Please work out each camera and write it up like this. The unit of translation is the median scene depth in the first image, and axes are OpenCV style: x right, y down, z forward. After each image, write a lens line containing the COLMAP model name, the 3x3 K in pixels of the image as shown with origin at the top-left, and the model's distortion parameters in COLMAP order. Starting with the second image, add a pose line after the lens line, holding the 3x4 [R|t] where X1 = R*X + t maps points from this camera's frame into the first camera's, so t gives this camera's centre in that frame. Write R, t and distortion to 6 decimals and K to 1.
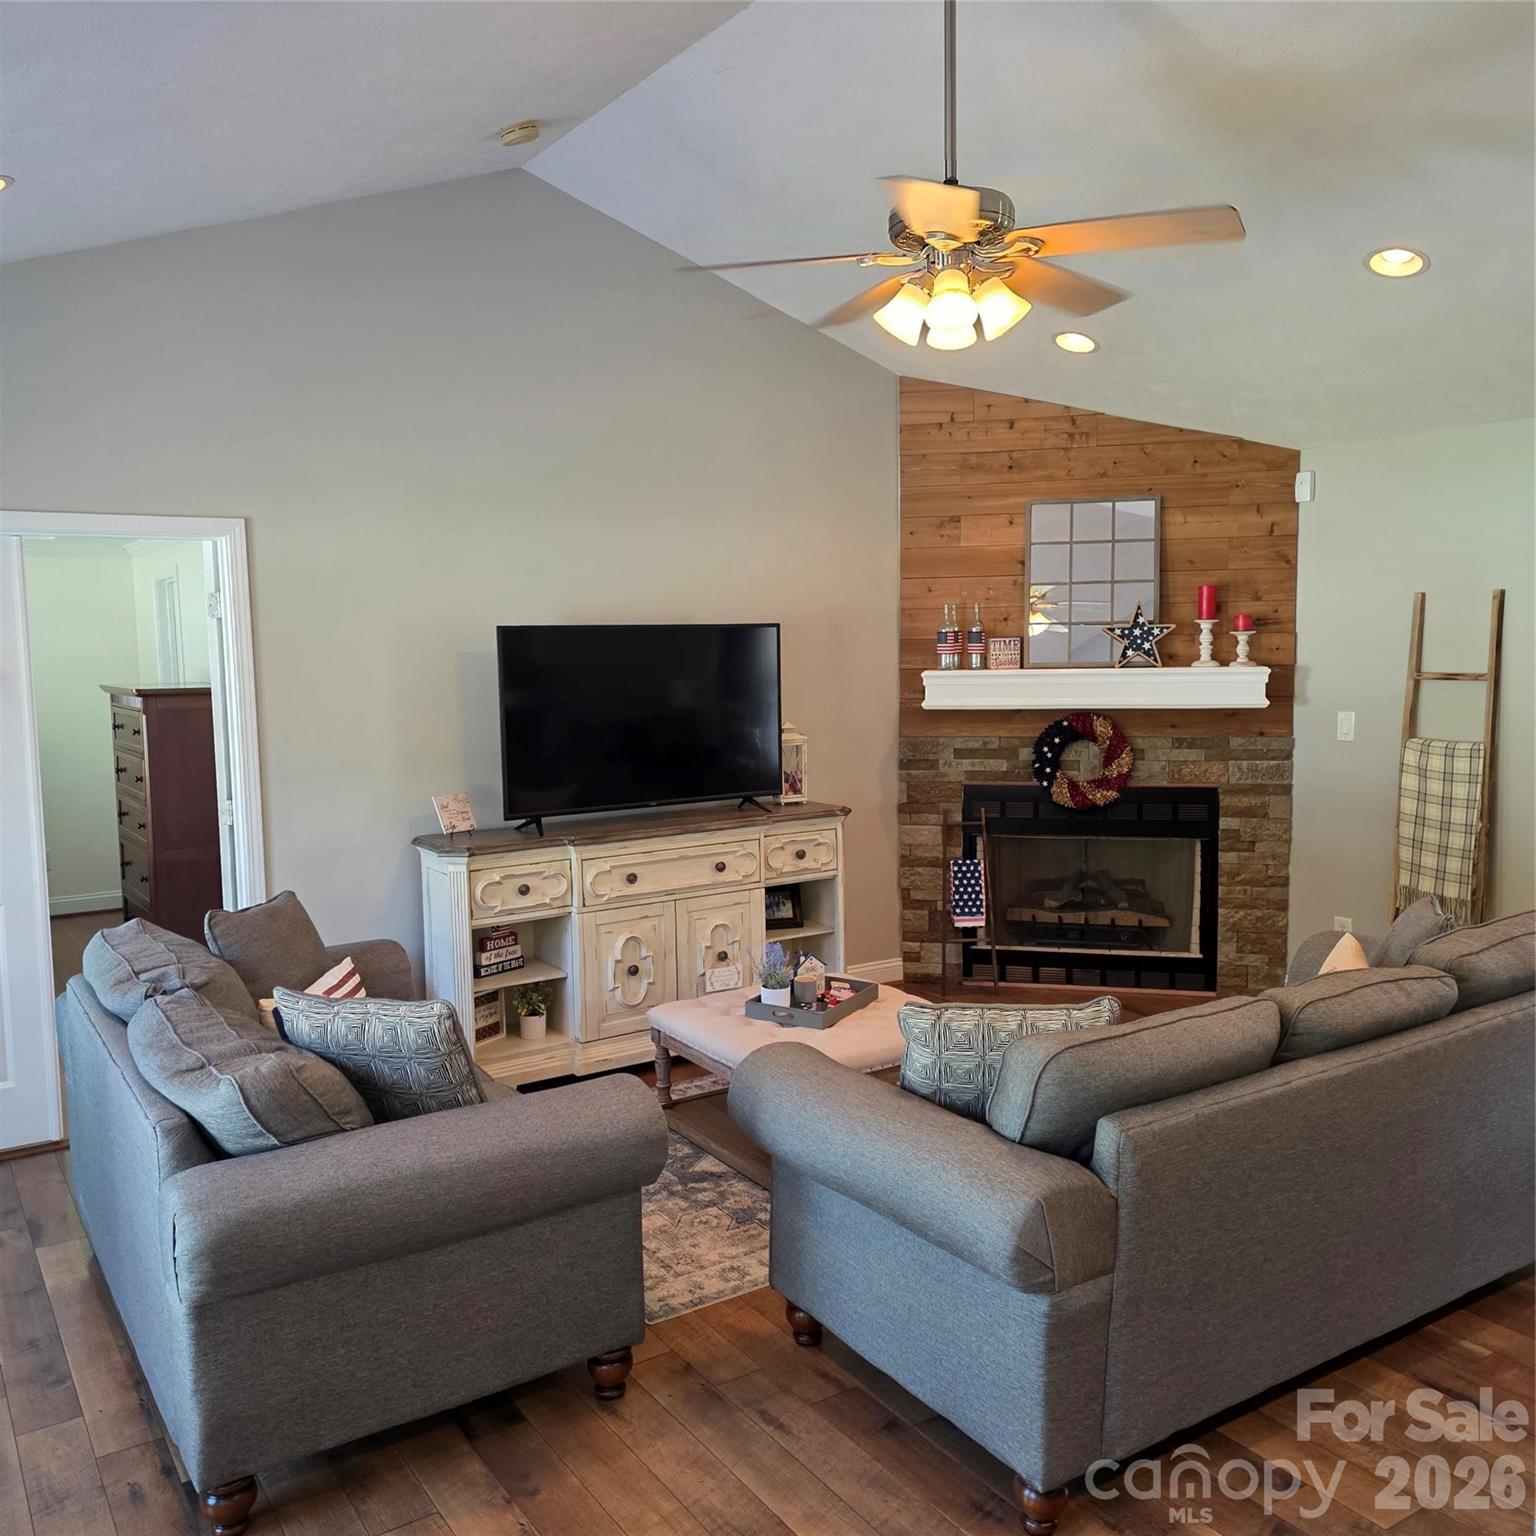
lens RADIAL K [[1380.6, 0, 767.6], [0, 1380.6, 769.7], [0, 0, 1]] dist [0.088444, -0.102589]
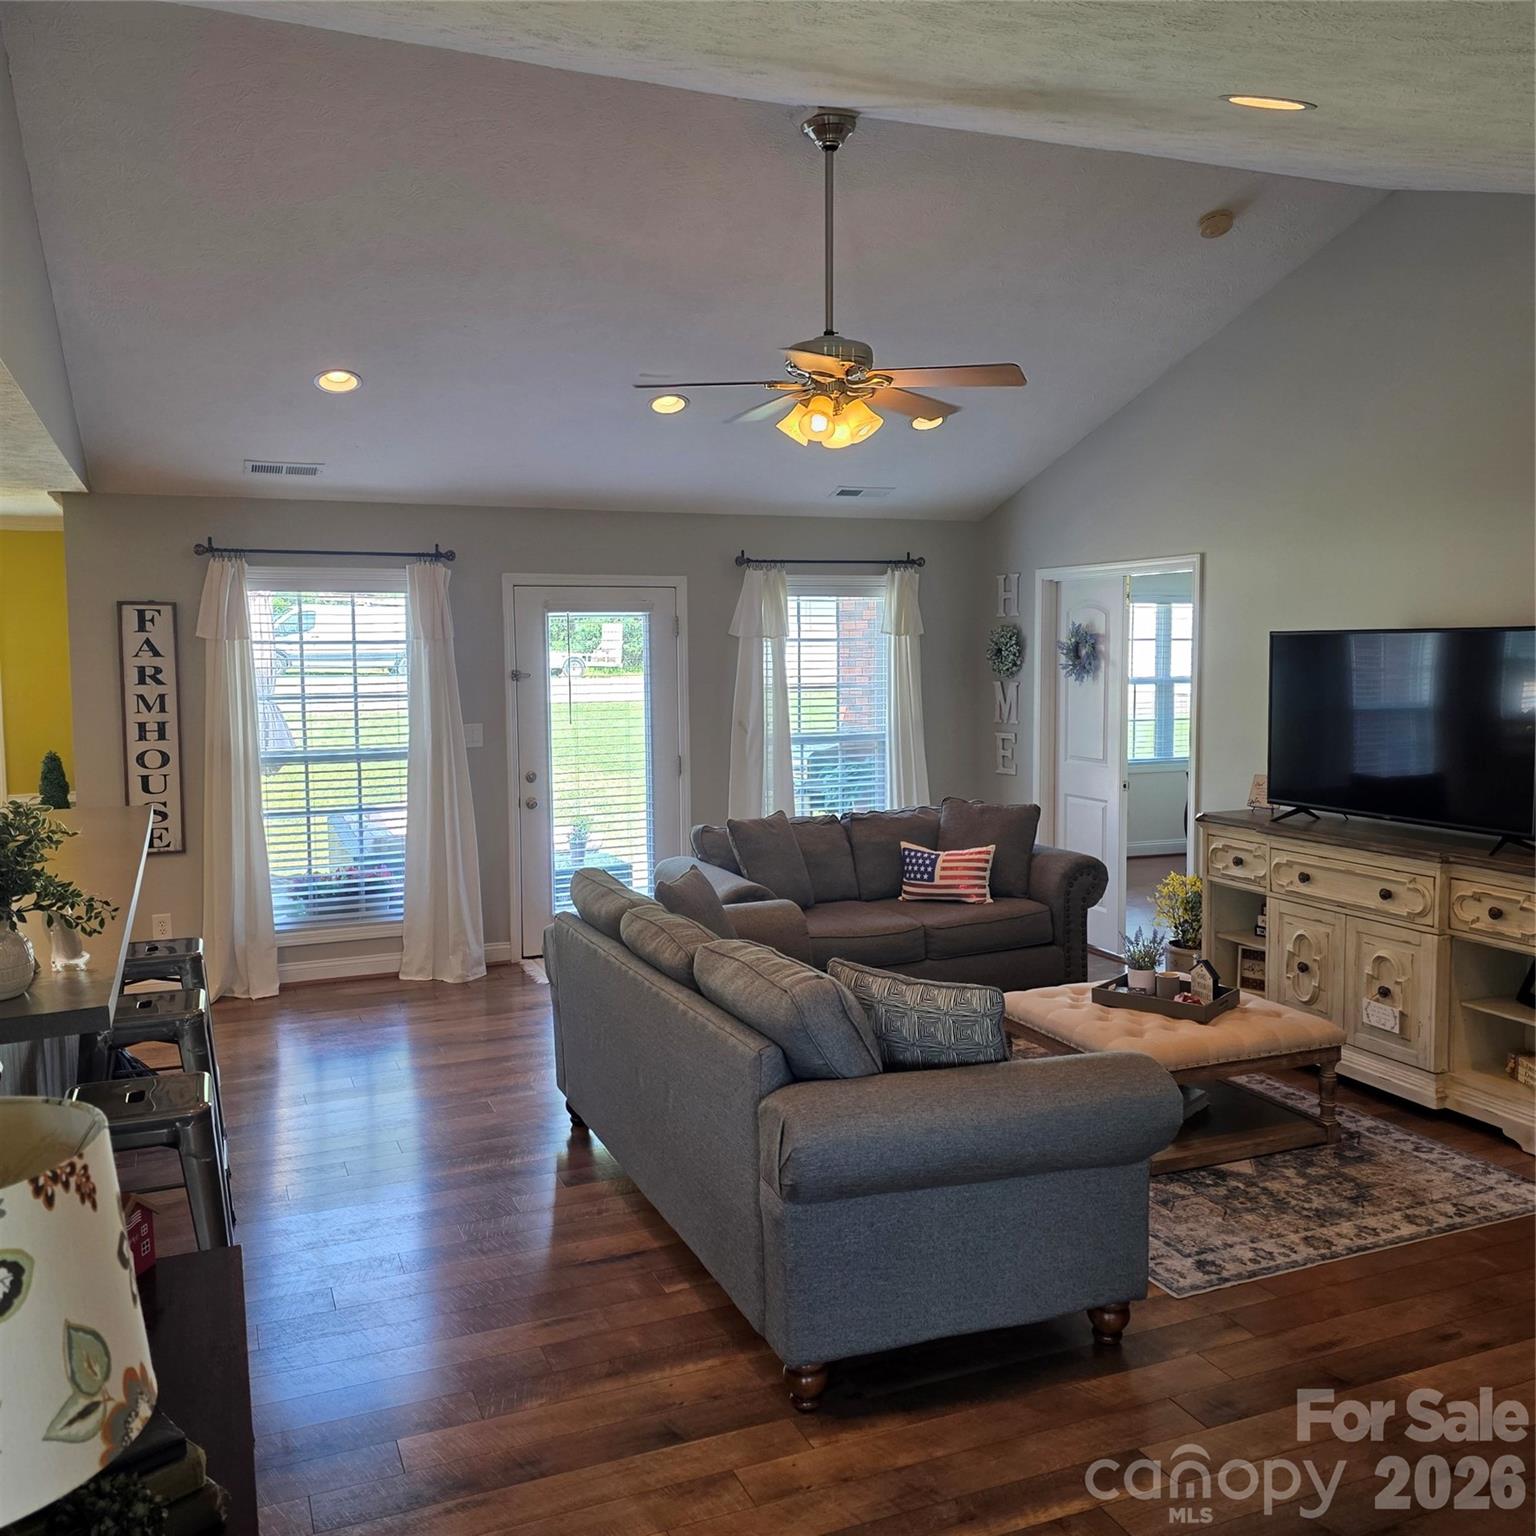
lens RADIAL K [[1380.6, 0, 740.3], [0, 1380.6, 746.1], [0, 0, 1]] dist [0.088444, -0.102589]
pose [[-0.203834, 0.094612, -0.974423, 0.987955], [-0.081131, 0.990263, 0.113121, -0.101337], [0.975638, 0.102114, -0.194173, 0.781456]]
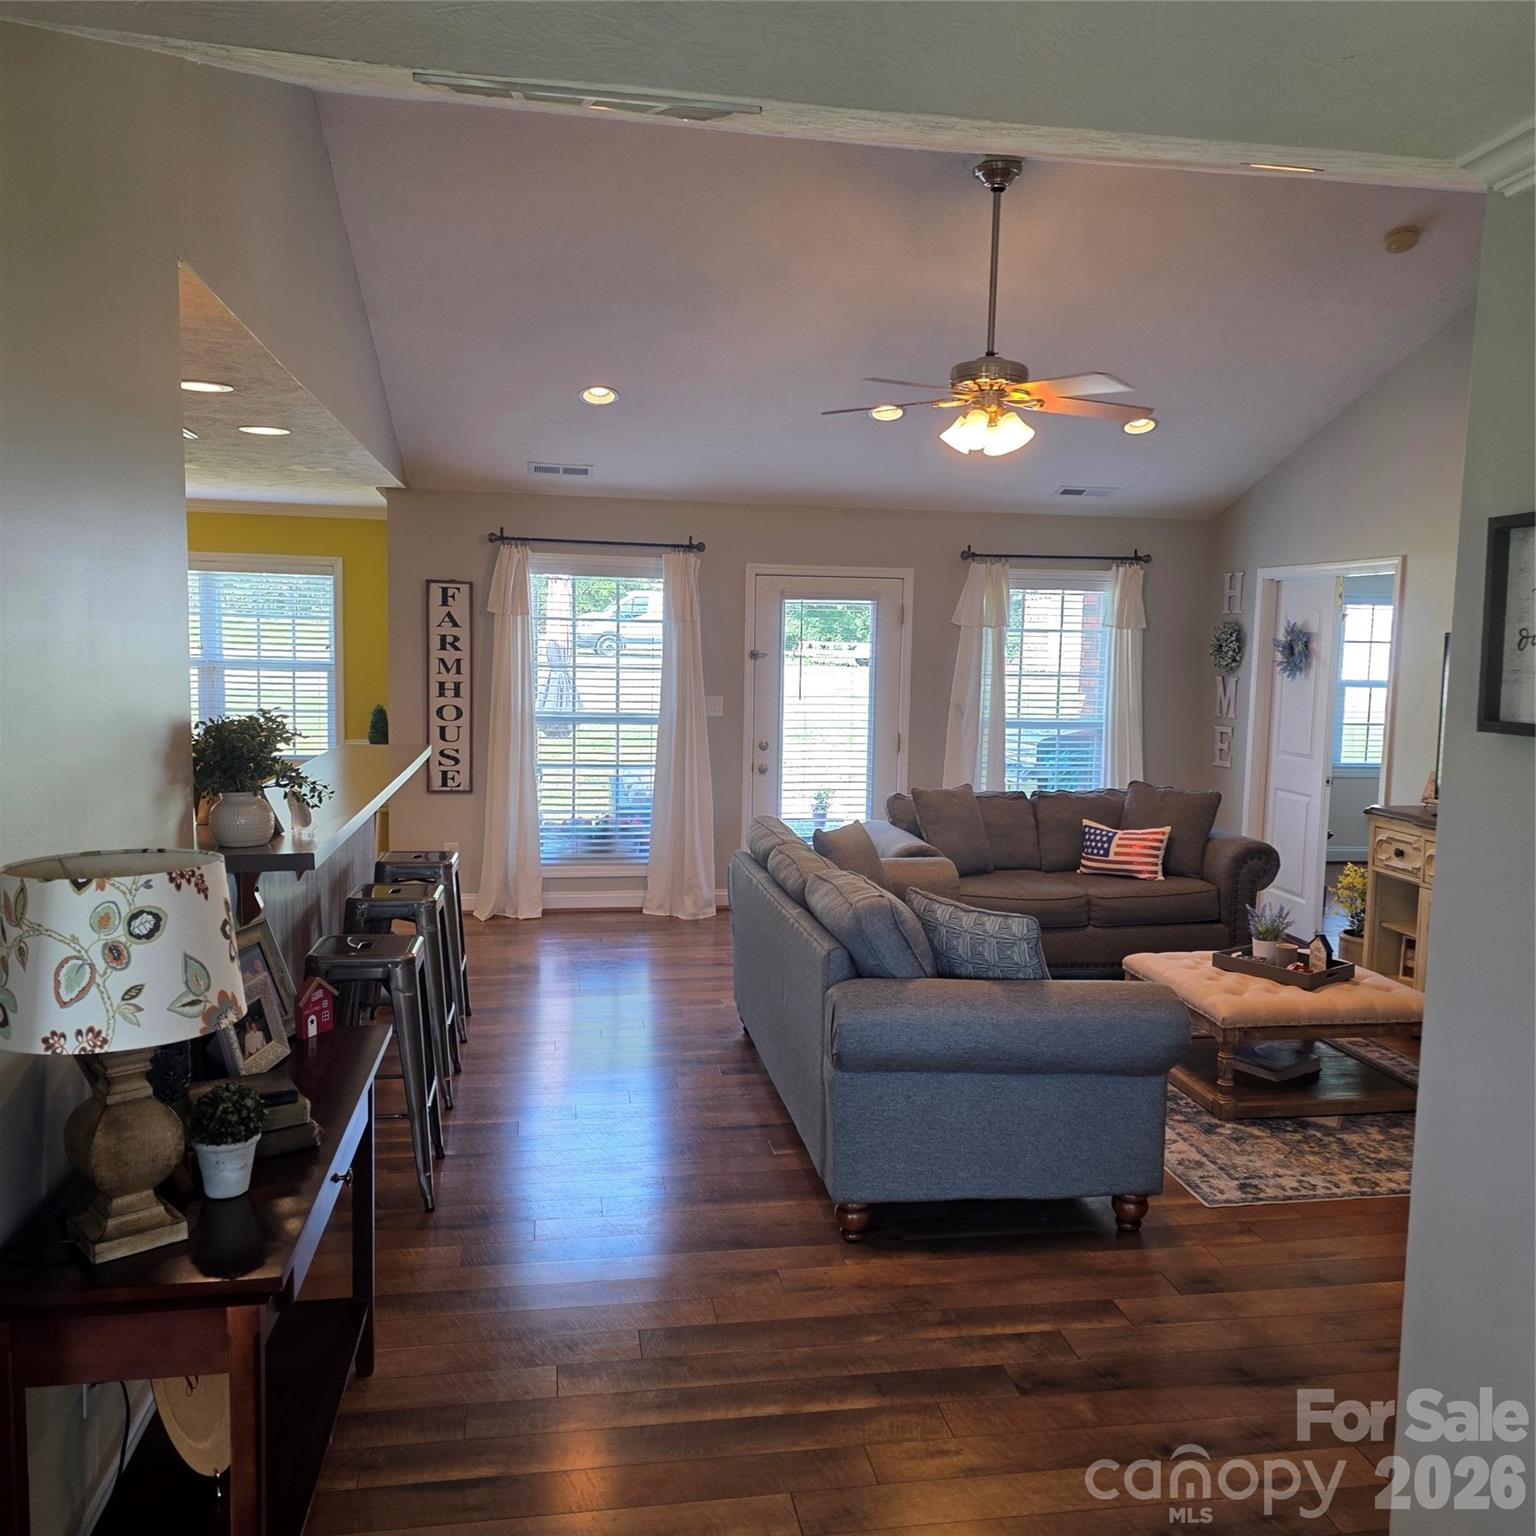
lens RADIAL K [[1380.6, 0, 784.0], [0, 1380.6, 766.7], [0, 0, 1]] dist [0.088444, -0.102589]
pose [[-0.405517, 0.097425, -0.908881, 1.088303], [-0.102762, 0.983142, 0.151235, -0.110445], [0.908293, 0.154727, -0.388669, 0.938917]]
